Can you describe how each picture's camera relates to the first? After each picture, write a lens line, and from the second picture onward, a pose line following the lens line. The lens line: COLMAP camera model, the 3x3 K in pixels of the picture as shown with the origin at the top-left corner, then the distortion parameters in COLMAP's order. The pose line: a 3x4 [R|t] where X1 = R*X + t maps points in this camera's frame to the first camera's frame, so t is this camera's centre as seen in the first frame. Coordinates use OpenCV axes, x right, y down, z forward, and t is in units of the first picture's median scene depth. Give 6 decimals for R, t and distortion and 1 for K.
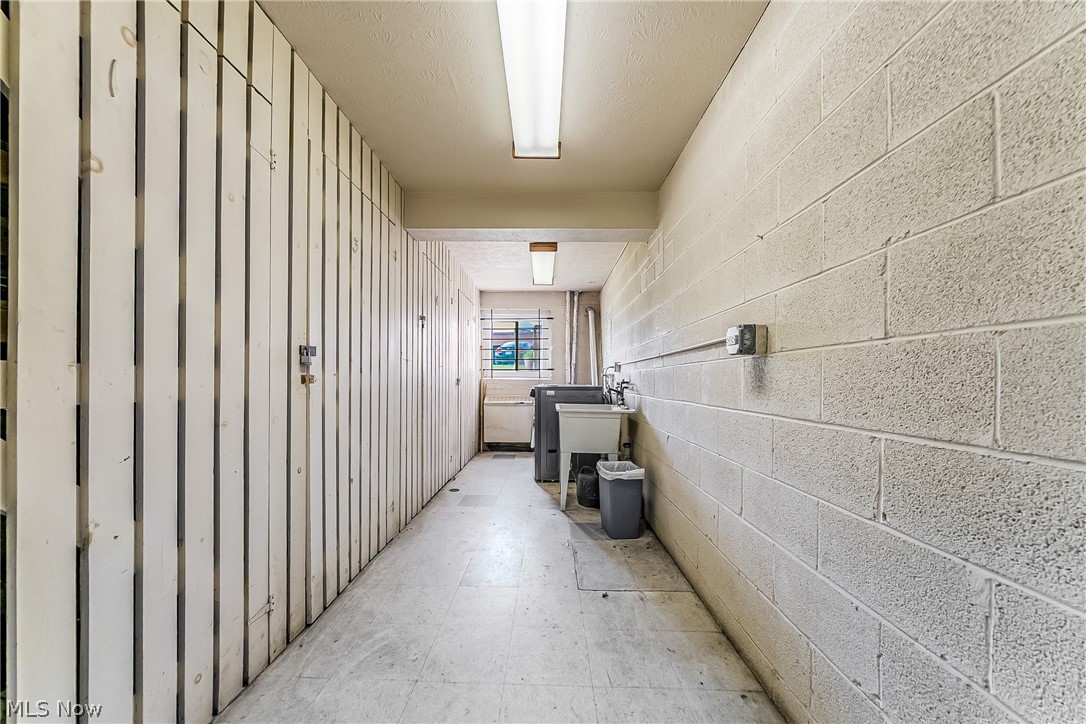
lens RADIAL K [[372.6, 0, 543.2], [0, 372.6, 383.4], [0, 0, 1]] dist [-0.000048, 0.000005]
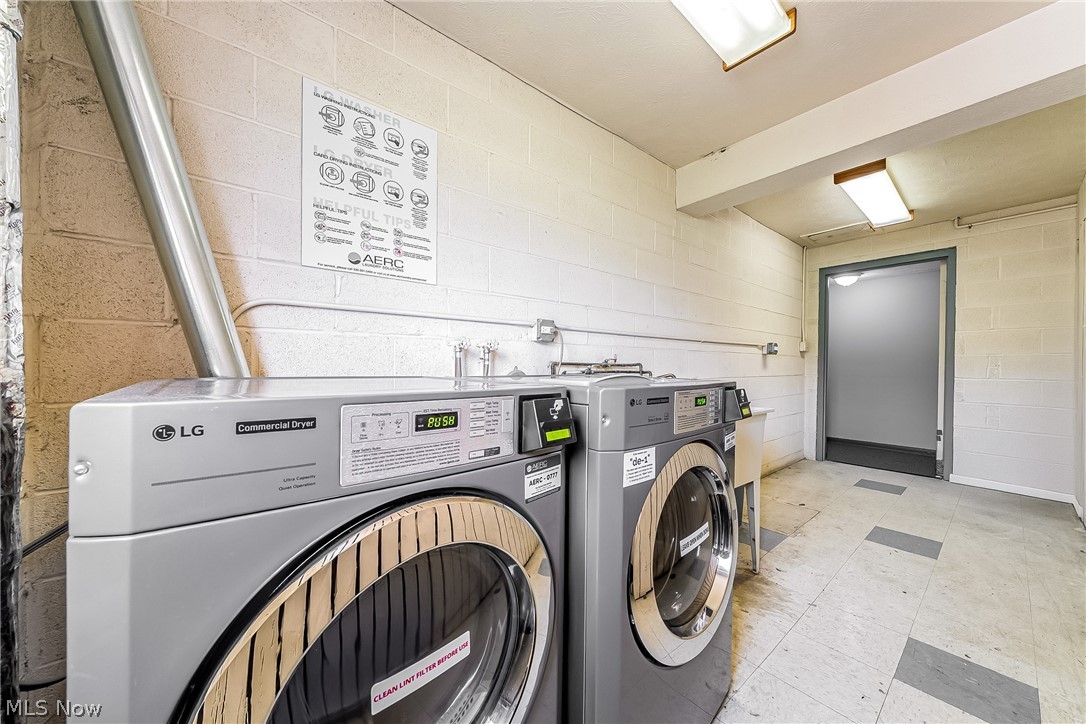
lens RADIAL K [[374.6, 0, 539.9], [0, 374.6, 362.2], [0, 0, 1]] dist [-0.000040, 0.000037]
pose [[-0.632755, -0.011955, 0.774260, -0.384253], [-0.013499, 0.999899, 0.004408, -0.015591], [-0.774234, -0.007663, -0.632853, 3.185798]]
